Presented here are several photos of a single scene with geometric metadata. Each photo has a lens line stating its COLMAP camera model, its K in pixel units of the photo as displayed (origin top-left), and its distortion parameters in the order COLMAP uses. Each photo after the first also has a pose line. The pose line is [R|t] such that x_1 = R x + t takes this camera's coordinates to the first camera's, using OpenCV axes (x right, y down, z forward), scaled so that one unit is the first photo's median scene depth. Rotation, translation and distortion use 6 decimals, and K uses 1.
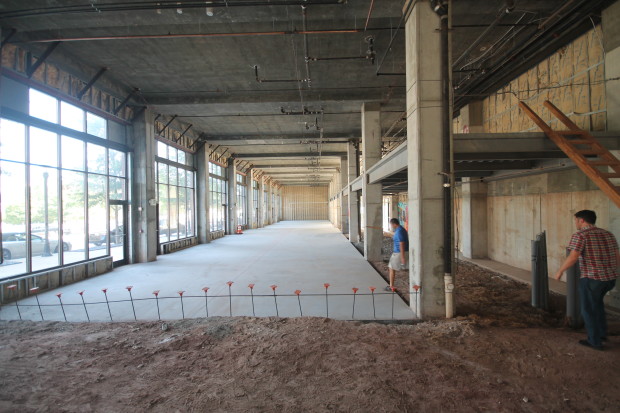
lens RADIAL K [[287.4, 0, 311.3], [0, 287.4, 205.5], [0, 0, 1]] dist [0.005912, -0.000096]
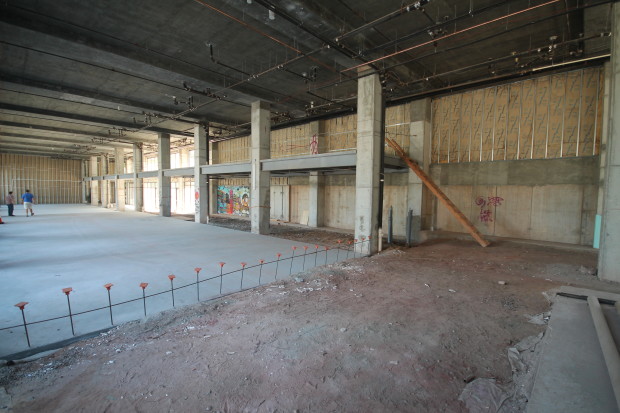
lens RADIAL K [[287.4, 0, 310.8], [0, 287.4, 207.6], [0, 0, 1]] dist [0.005912, -0.000096]
pose [[0.669800, -0.017039, 0.742346, -0.566164], [-0.030378, 0.998271, 0.050322, 0.011366], [-0.741920, -0.056257, 0.668124, 0.044084]]
